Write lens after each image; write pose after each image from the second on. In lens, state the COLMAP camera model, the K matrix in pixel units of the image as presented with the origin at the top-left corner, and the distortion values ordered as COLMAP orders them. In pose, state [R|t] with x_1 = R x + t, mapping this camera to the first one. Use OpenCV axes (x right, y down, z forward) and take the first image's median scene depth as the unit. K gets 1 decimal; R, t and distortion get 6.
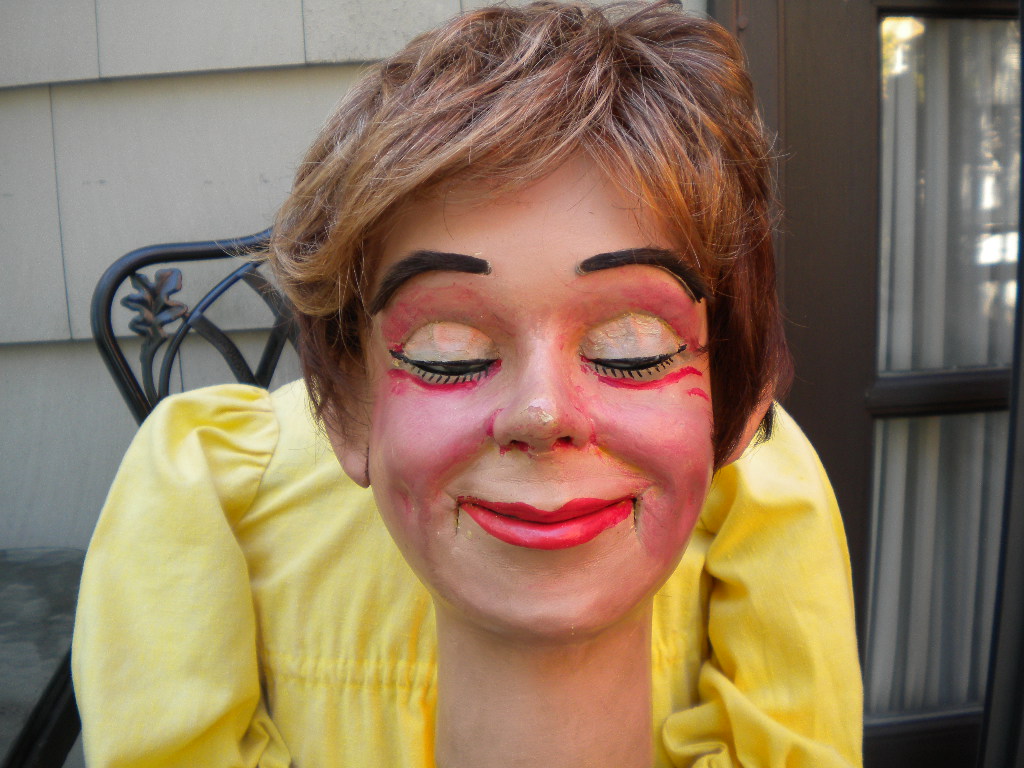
lens RADIAL K [[1067.6, 0, 512.0], [0, 1067.6, 384.0], [0, 0, 1]] dist [-0.060997, -0.184703]
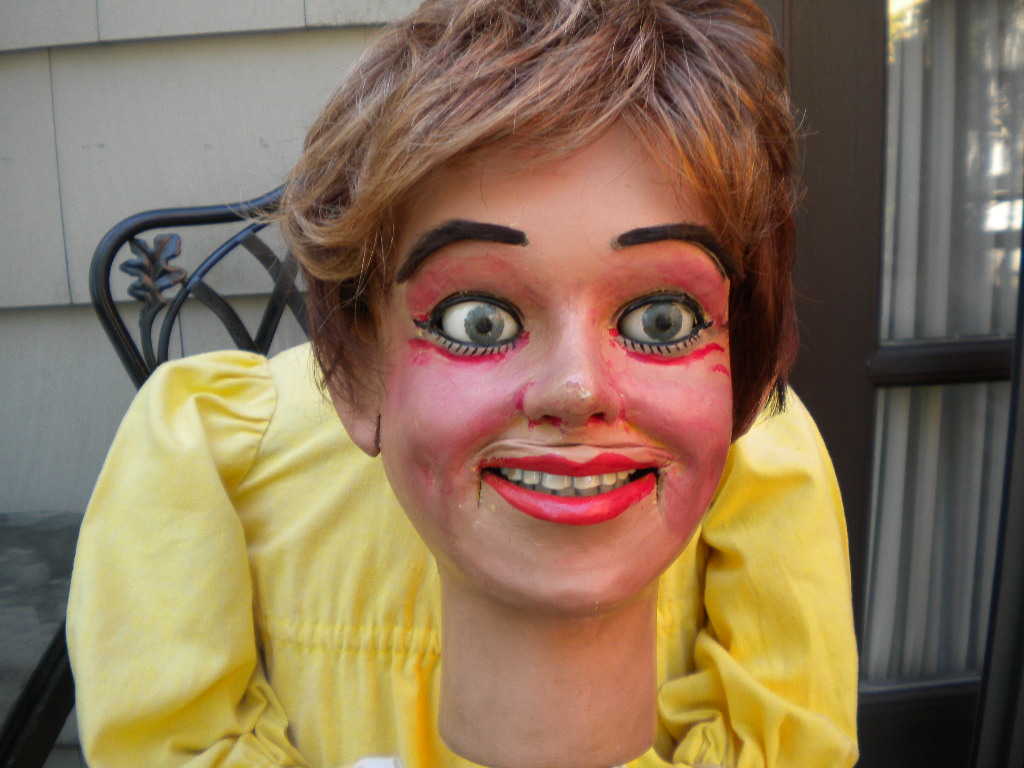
lens RADIAL K [[1067.6, 0, 512.0], [0, 1067.6, 384.0], [0, 0, 1]] dist [-0.060997, -0.184703]
pose [[0.997468, 0.018624, 0.068642, -0.095259], [-0.021528, 0.998894, 0.041812, -0.016264], [-0.067787, -0.043184, 0.996765, 0.017620]]
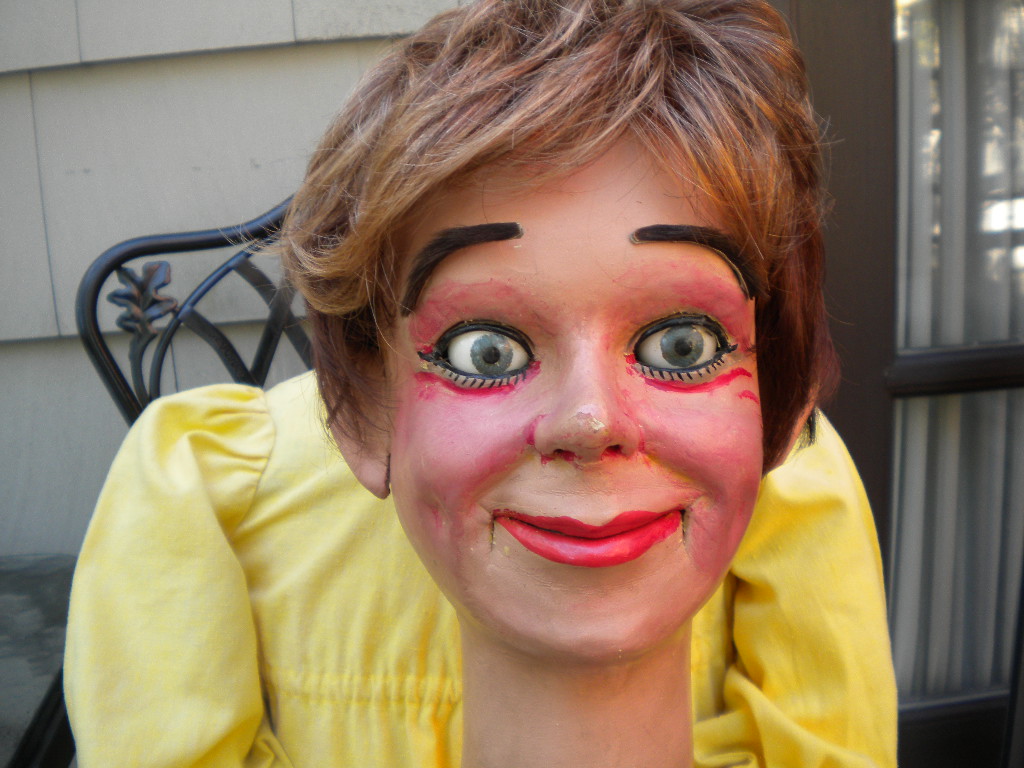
lens RADIAL K [[1067.6, 0, 512.0], [0, 1067.6, 384.0], [0, 0, 1]] dist [-0.060997, -0.184703]
pose [[0.999707, -0.005995, 0.023434, -0.057723], [0.005887, 0.999972, 0.004697, -0.007970], [-0.023461, -0.004558, 0.999714, 0.078152]]
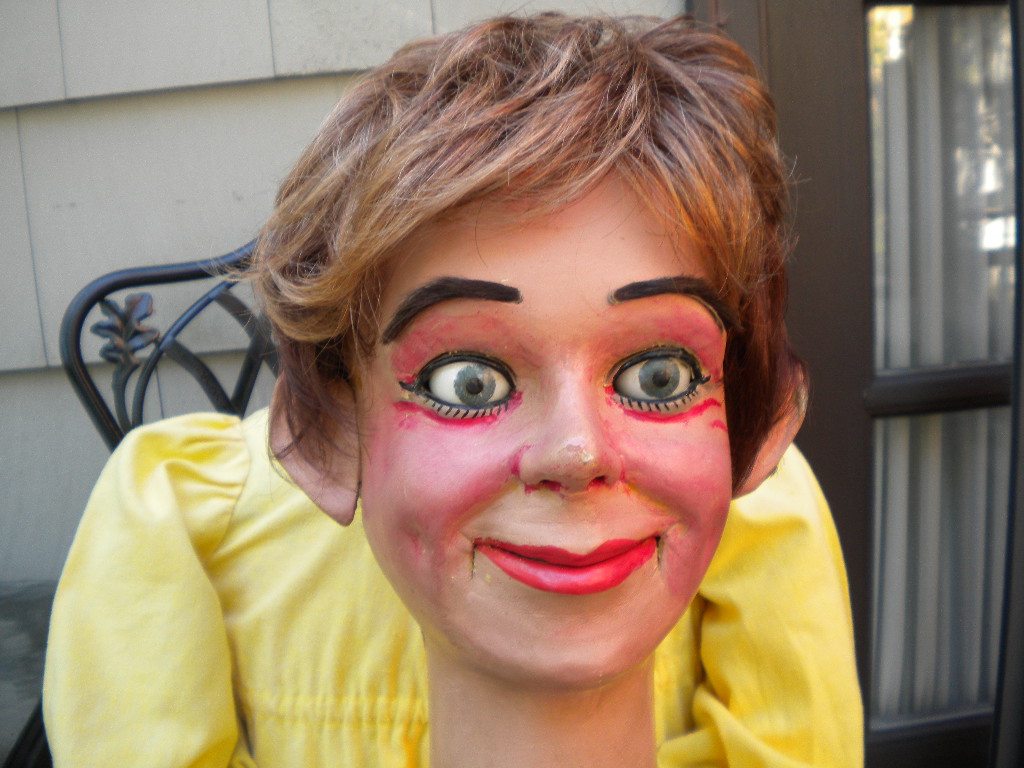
lens RADIAL K [[1067.6, 0, 512.0], [0, 1067.6, 384.0], [0, 0, 1]] dist [-0.060997, -0.184703]
pose [[0.992894, -0.001302, 0.118993, -0.134421], [0.001459, 0.999998, -0.001233, -0.029645], [-0.118991, 0.001397, 0.992894, 0.068669]]
